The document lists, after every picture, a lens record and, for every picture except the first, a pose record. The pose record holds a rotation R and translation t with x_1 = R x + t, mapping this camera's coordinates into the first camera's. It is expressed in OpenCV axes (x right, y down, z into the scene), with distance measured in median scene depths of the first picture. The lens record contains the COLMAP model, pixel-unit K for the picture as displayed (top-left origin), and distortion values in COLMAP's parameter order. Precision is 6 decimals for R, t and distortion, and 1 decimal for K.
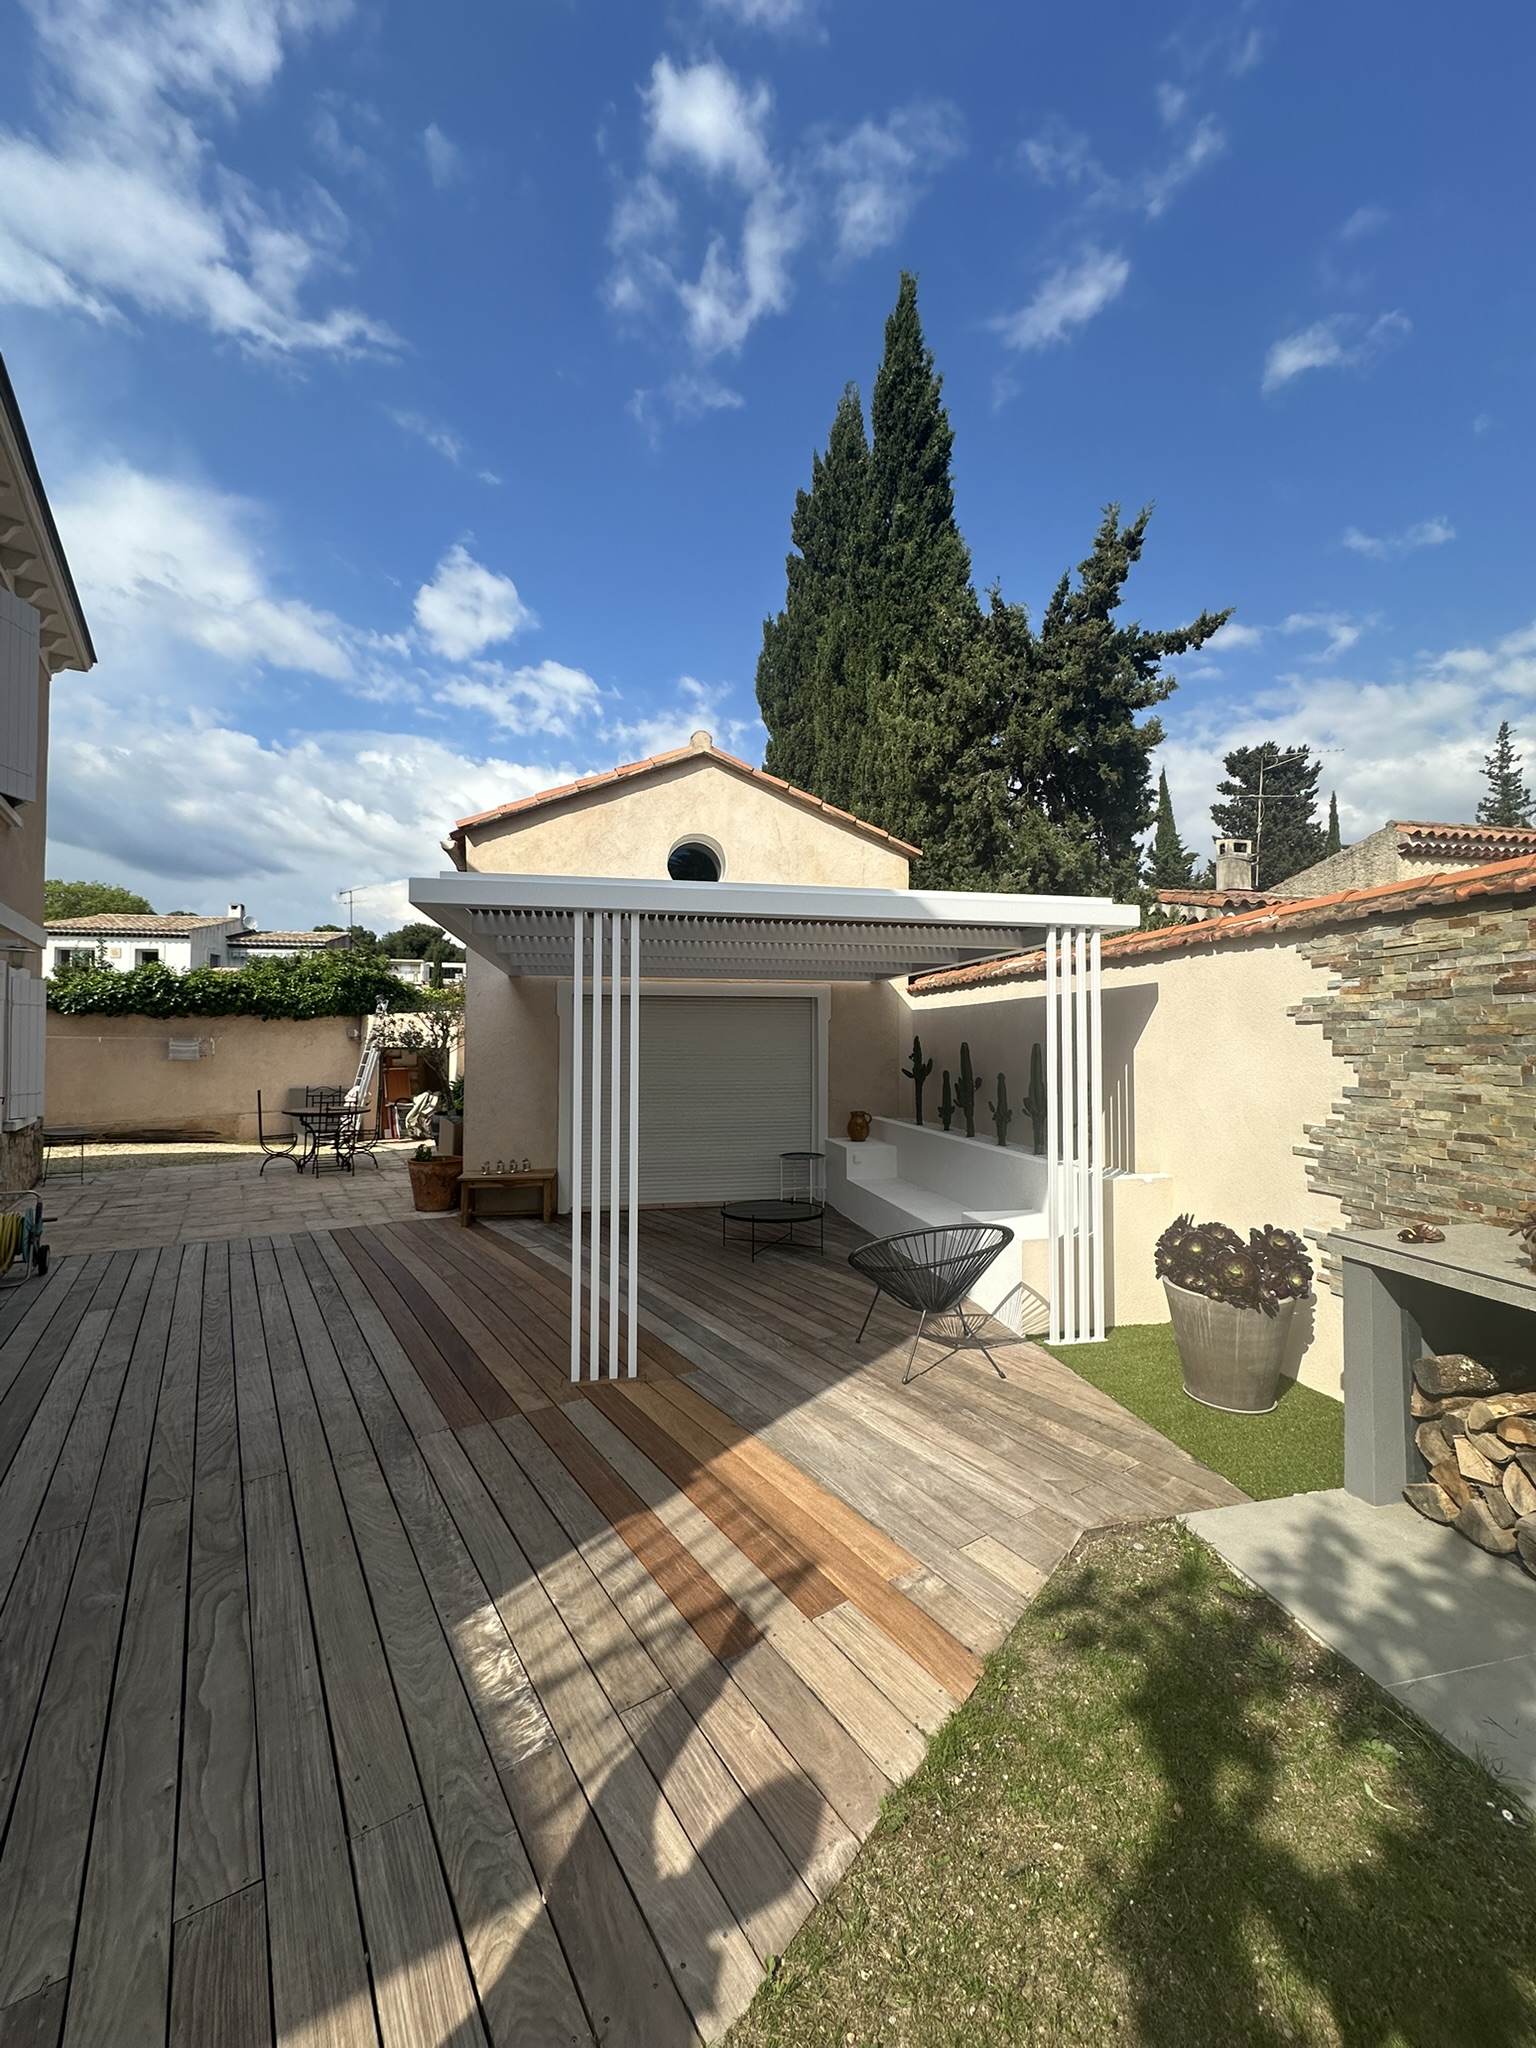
lens RADIAL K [[815.6, 0, 768.0], [0, 815.6, 1024.0], [0, 0, 1]] dist [-0.002328, 0.000023]
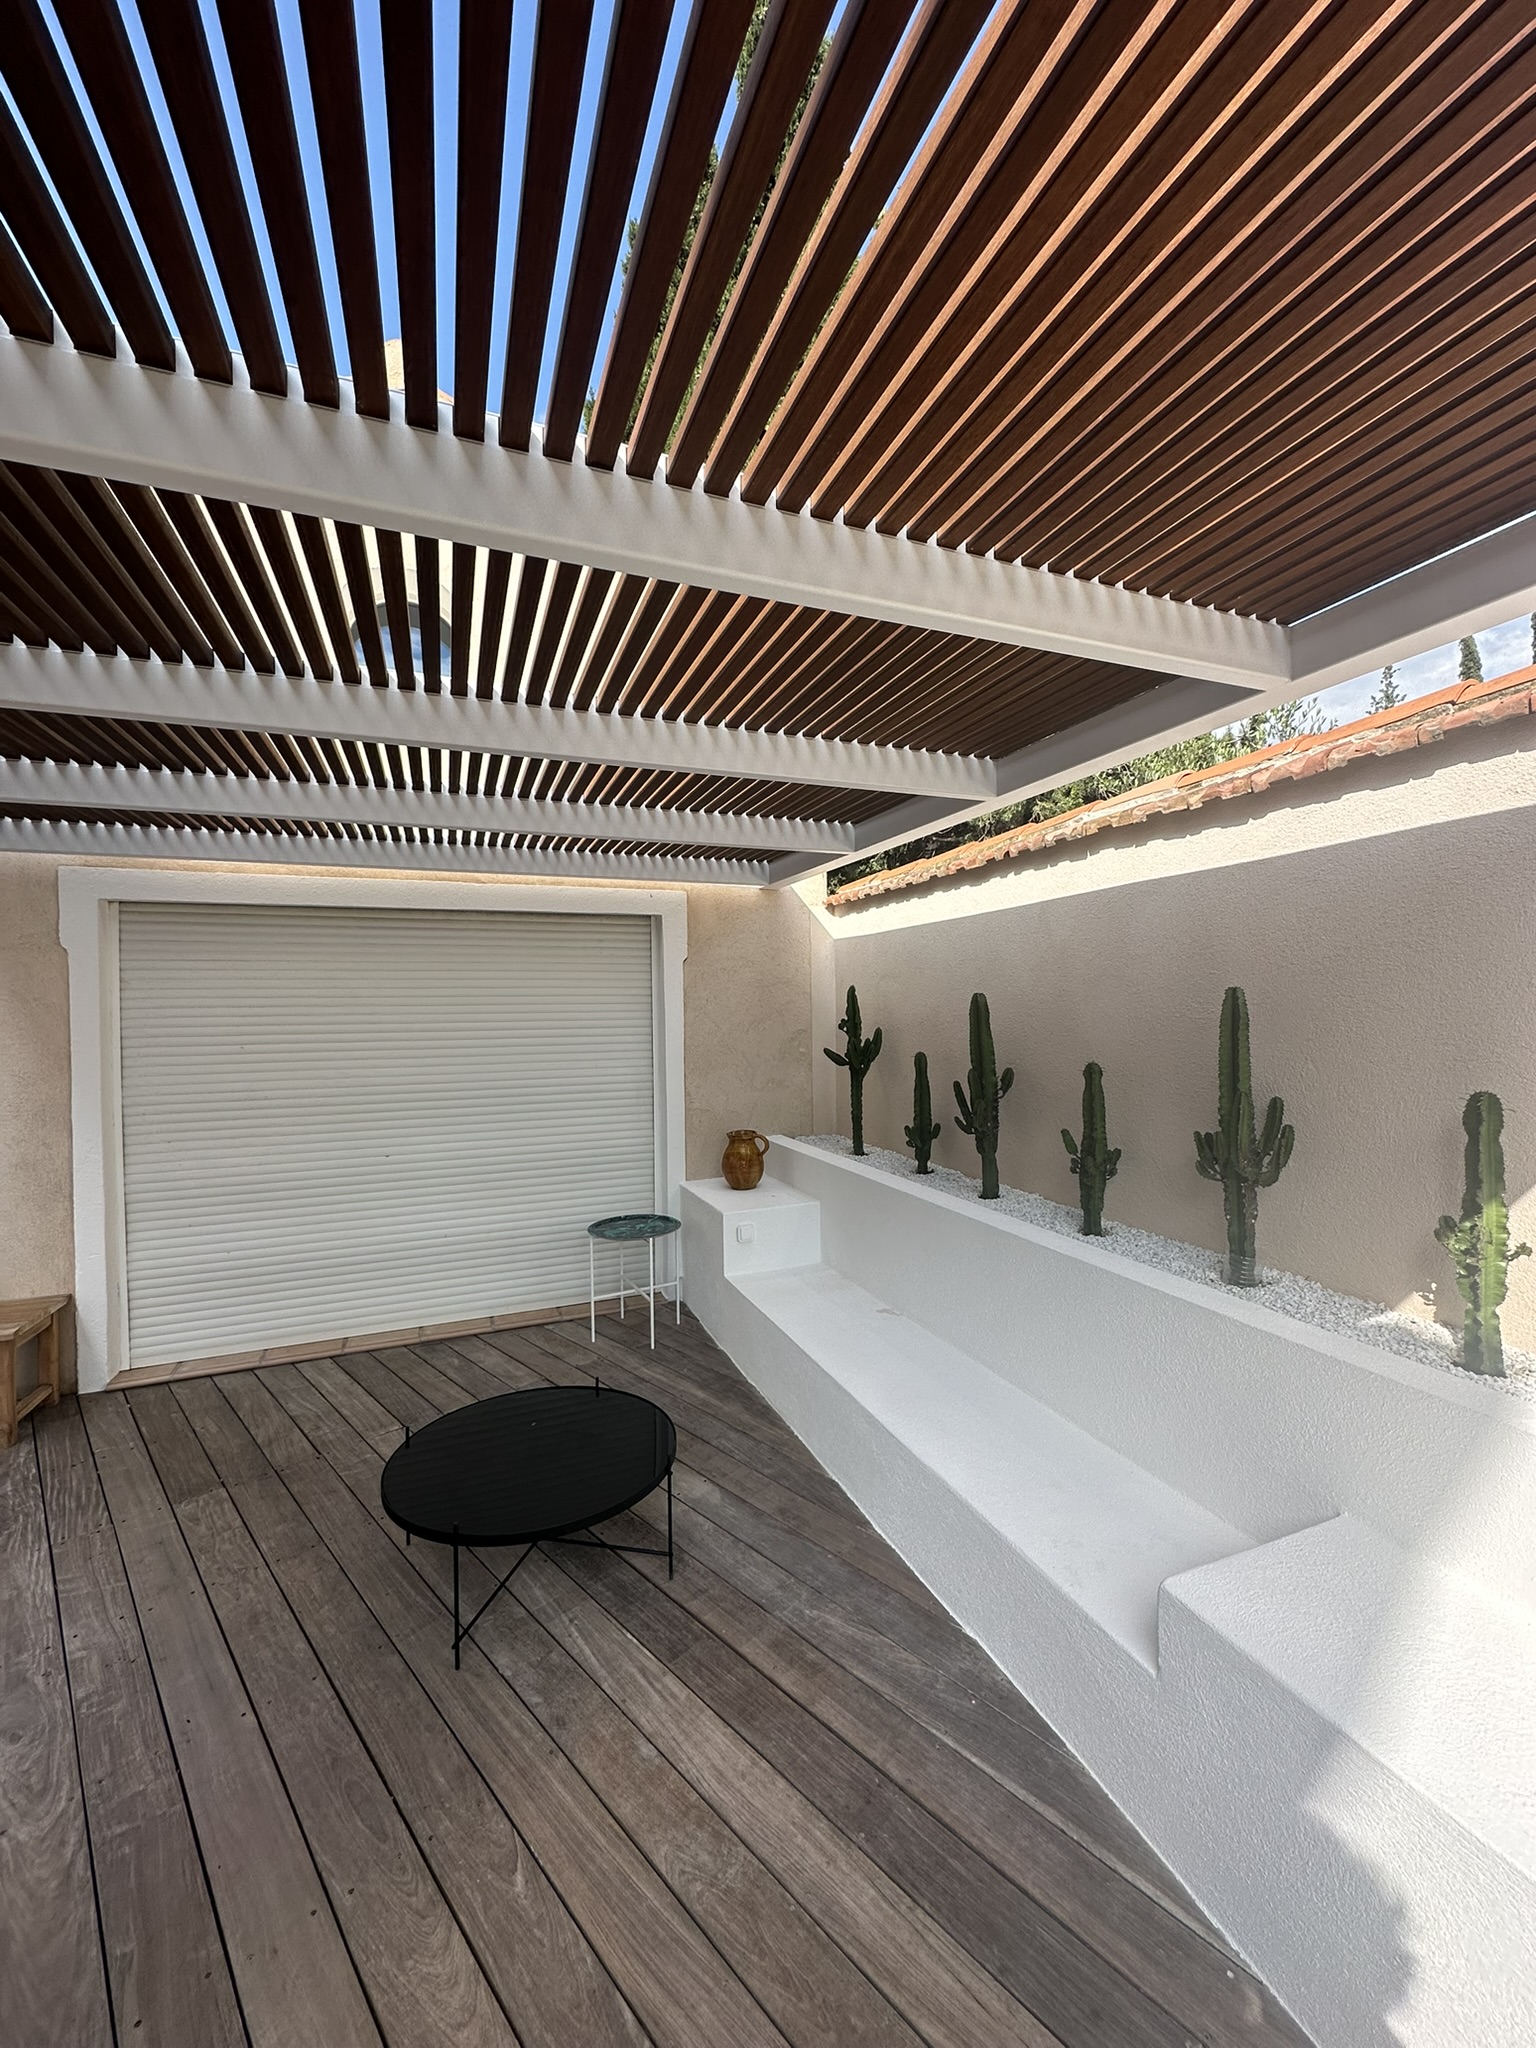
lens RADIAL K [[815.6, 0, 768.0], [0, 815.6, 1024.0], [0, 0, 1]] dist [-0.002328, 0.000023]
pose [[0.984822, -0.018500, 0.172581, 0.038376], [0.011347, 0.999039, 0.042343, 0.016335], [-0.173198, -0.039742, 0.984085, 0.492318]]
